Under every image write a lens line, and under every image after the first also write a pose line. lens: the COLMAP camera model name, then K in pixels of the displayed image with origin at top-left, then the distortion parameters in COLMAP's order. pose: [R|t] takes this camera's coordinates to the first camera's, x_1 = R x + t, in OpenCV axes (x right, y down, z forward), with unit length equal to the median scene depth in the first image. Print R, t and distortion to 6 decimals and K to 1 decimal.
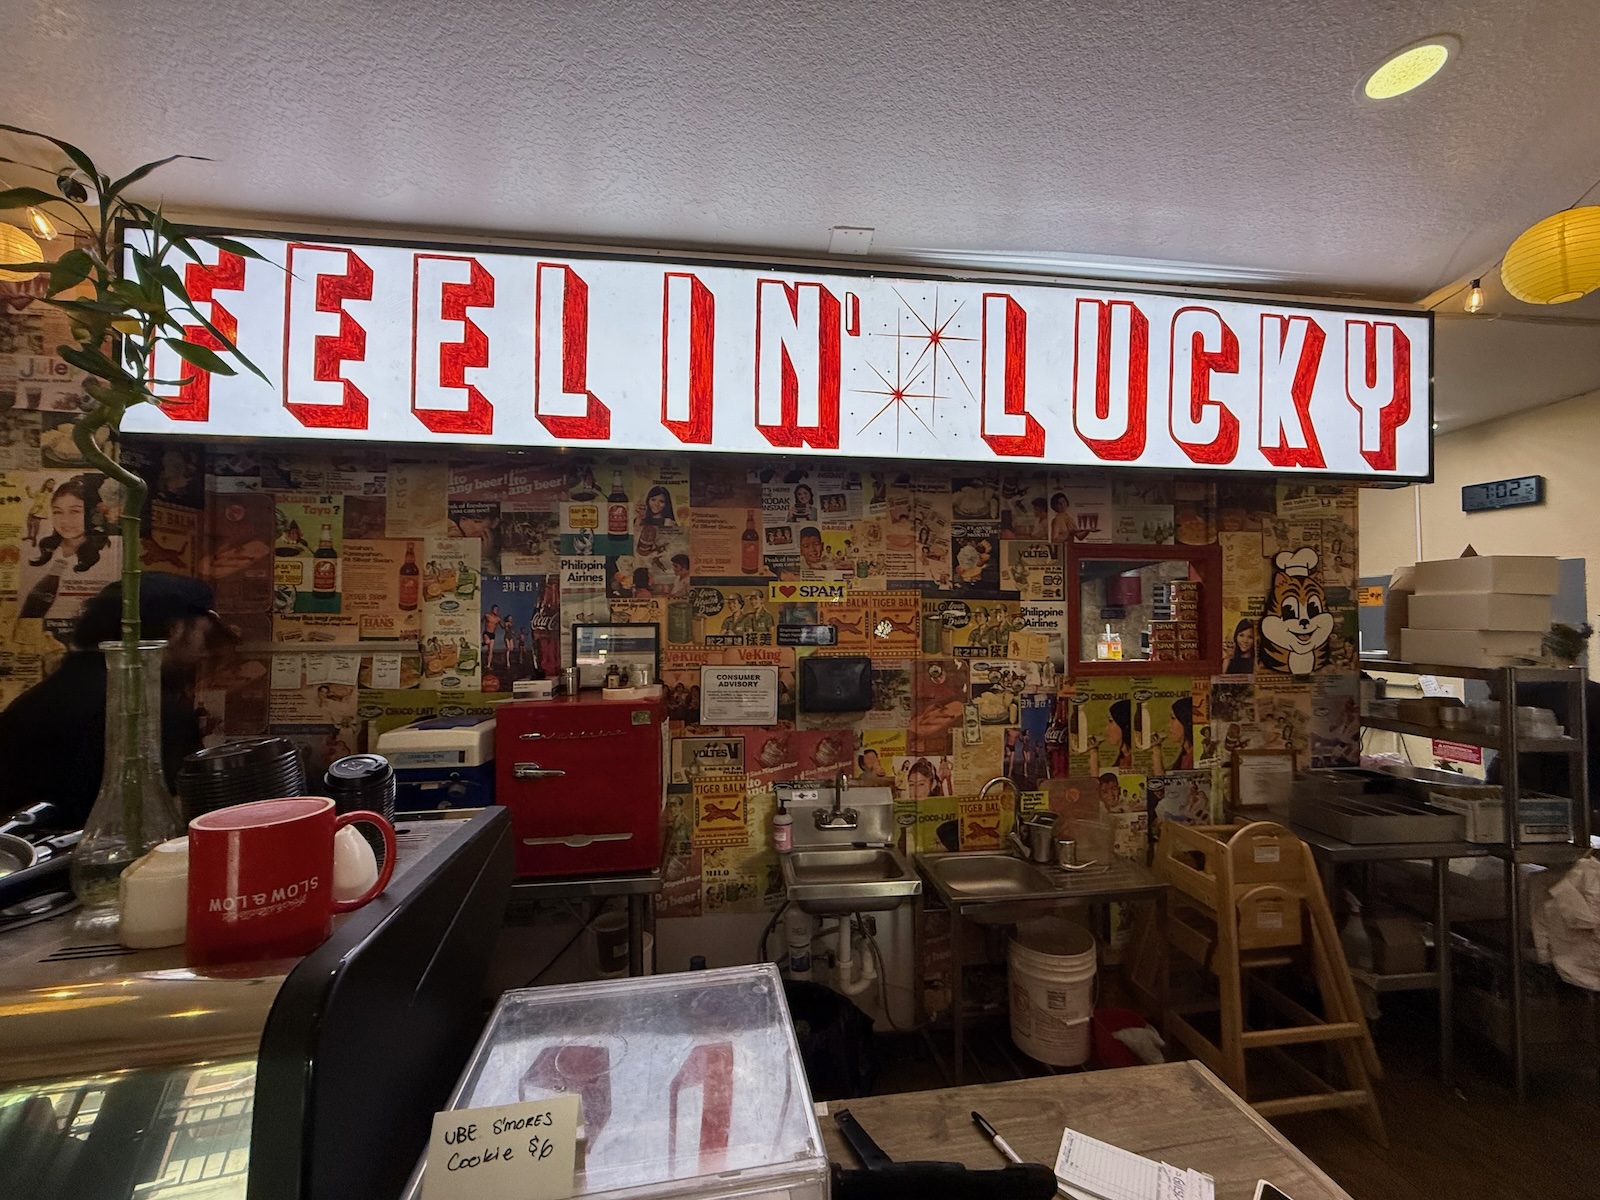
lens RADIAL K [[632.8, 0, 792.6], [0, 632.8, 598.9], [0, 0, 1]] dist [-0.000143, 0.000122]
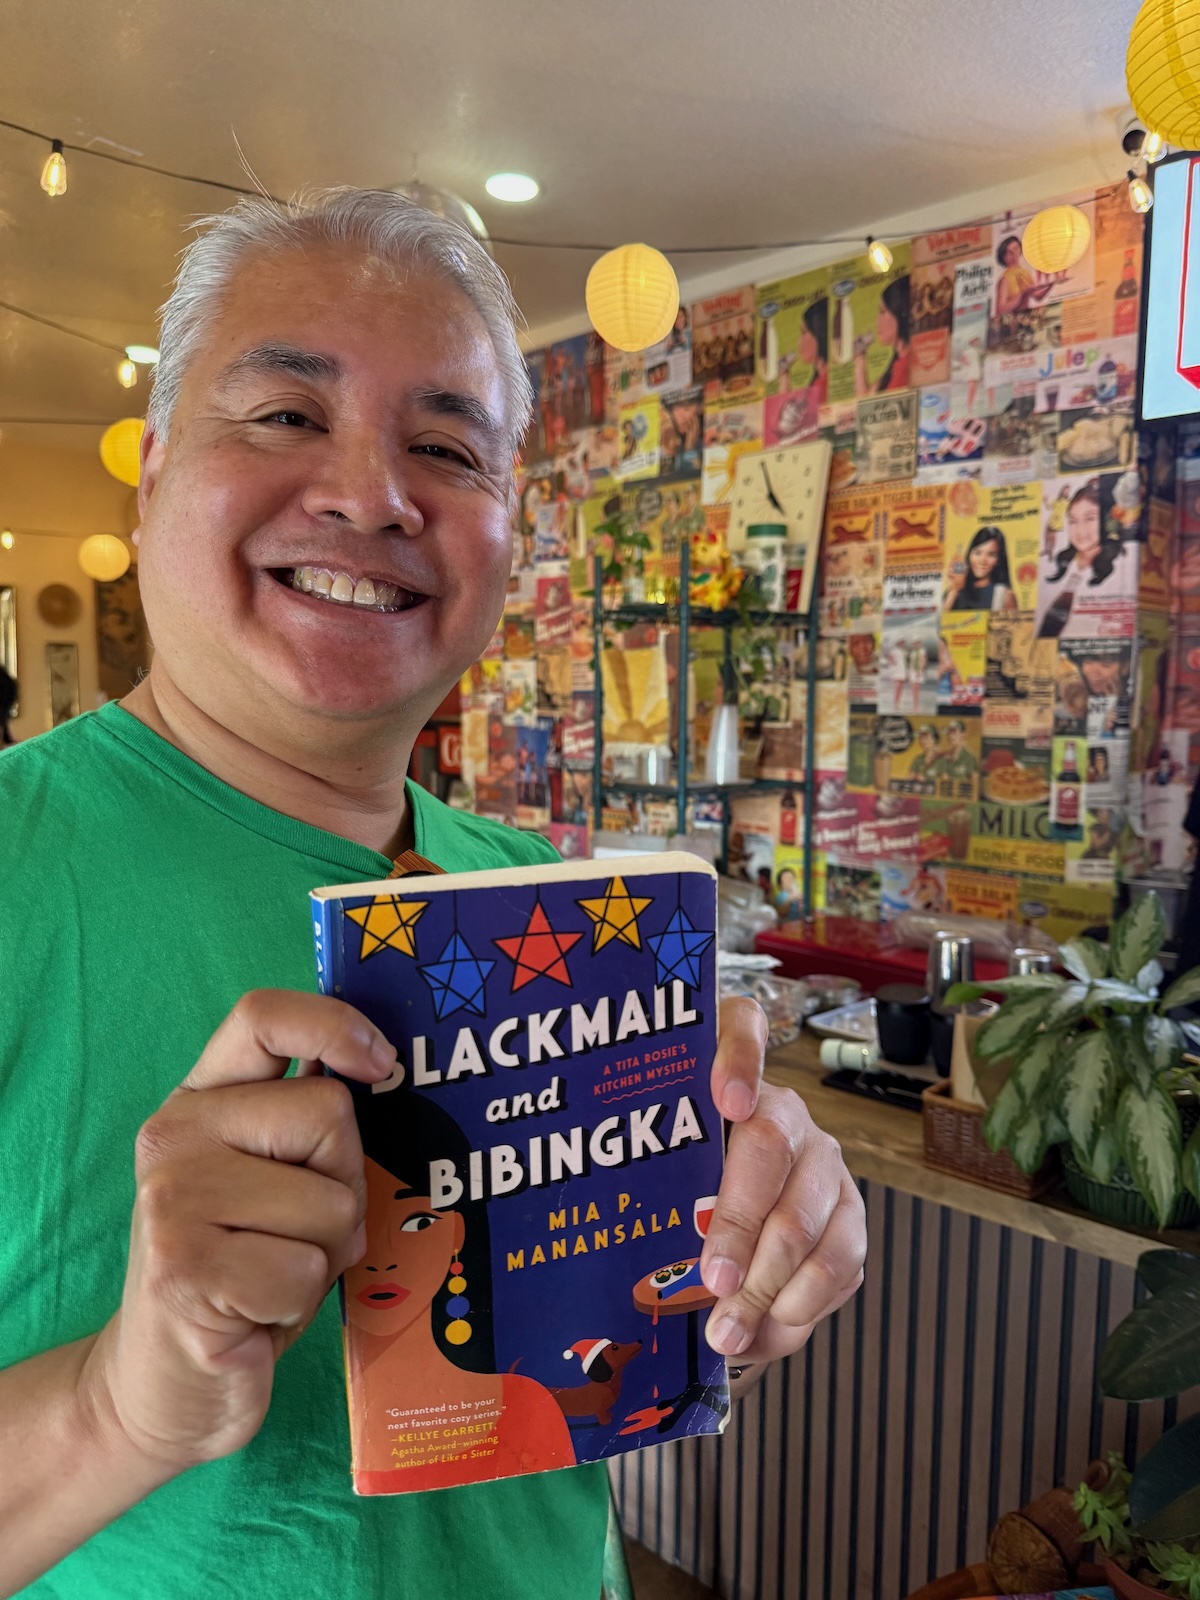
lens RADIAL K [[1125.8, 0, 595.7], [0, 1125.8, 810.3], [0, 0, 1]] dist [0.020182, -0.040994]
pose [[0.643421, 0.083531, -0.760942, -0.254648], [0.023060, 0.991463, 0.128334, 0.040116], [0.765165, -0.100120, 0.636002, -0.472489]]
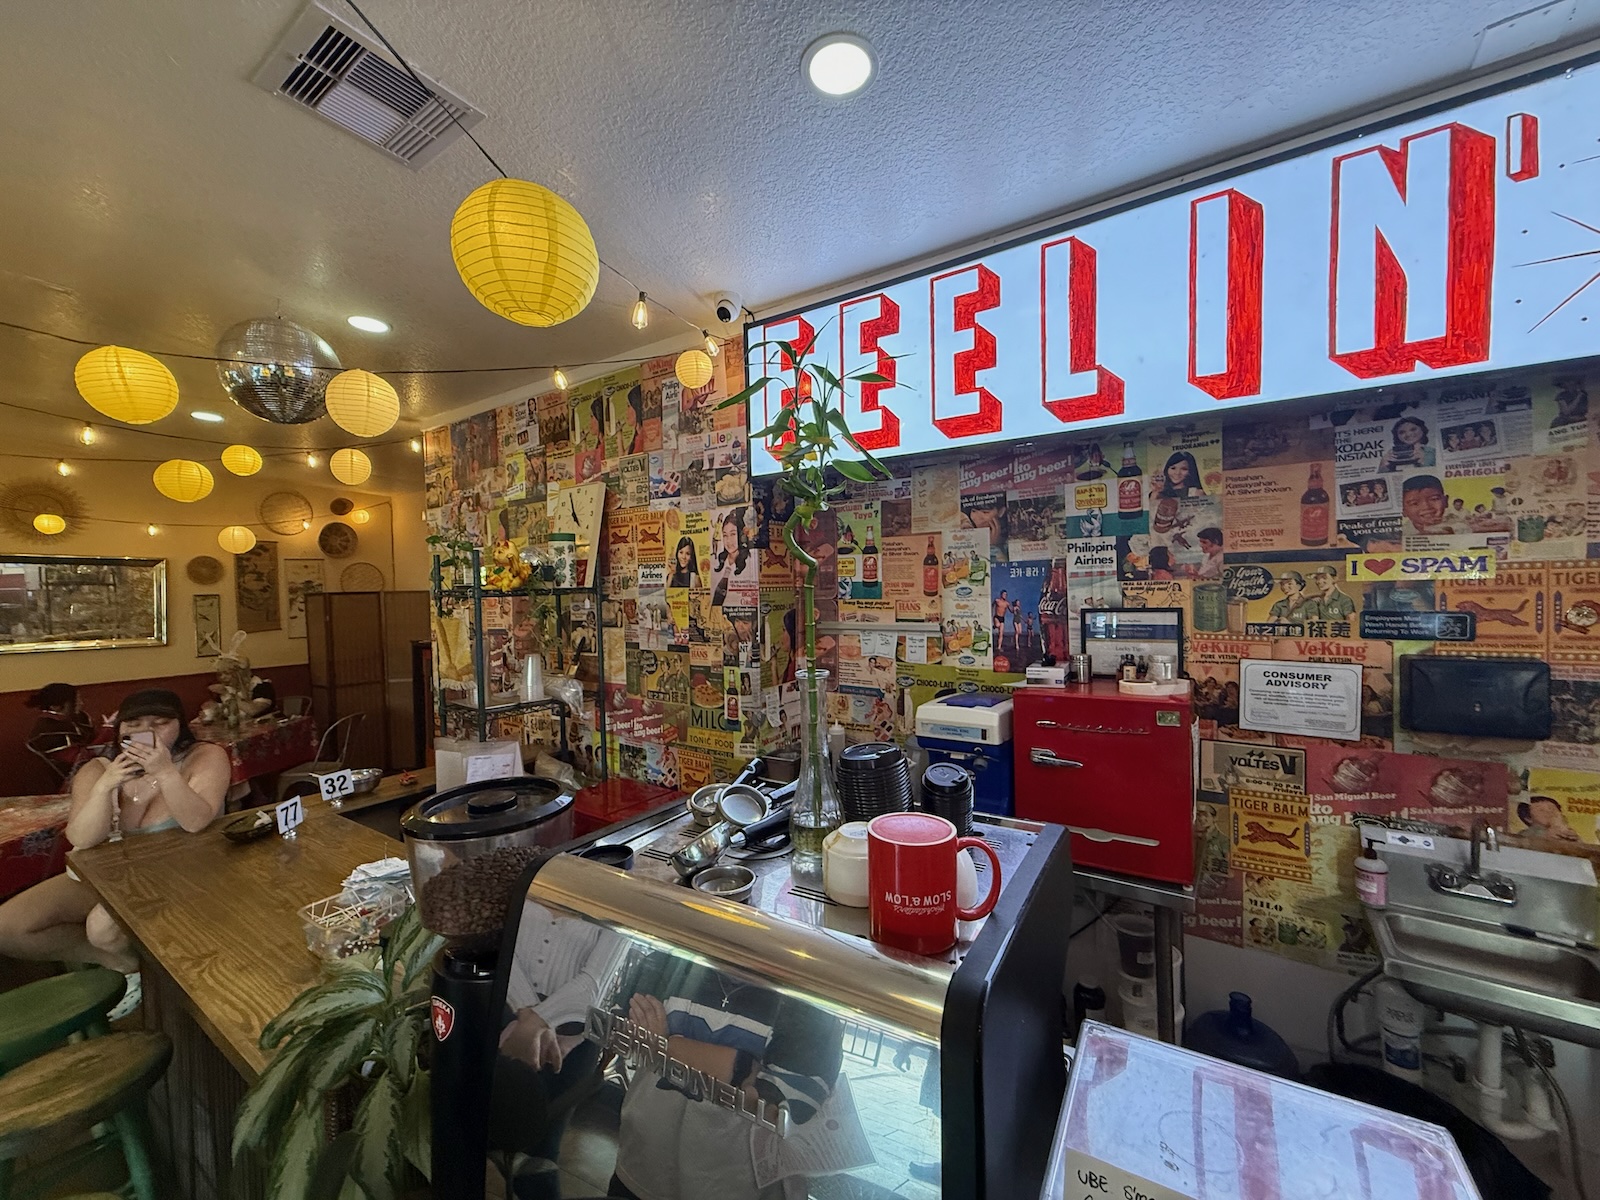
lens RADIAL K [[632.8, 0, 801.2], [0, 632.8, 601.6], [0, 0, 1]] dist [-0.000143, 0.000122]
pose [[0.752367, 0.001036, -0.658744, -0.030020], [0.039733, 0.998107, 0.046949, -0.033955], [0.657545, -0.061497, 0.750901, -0.012801]]
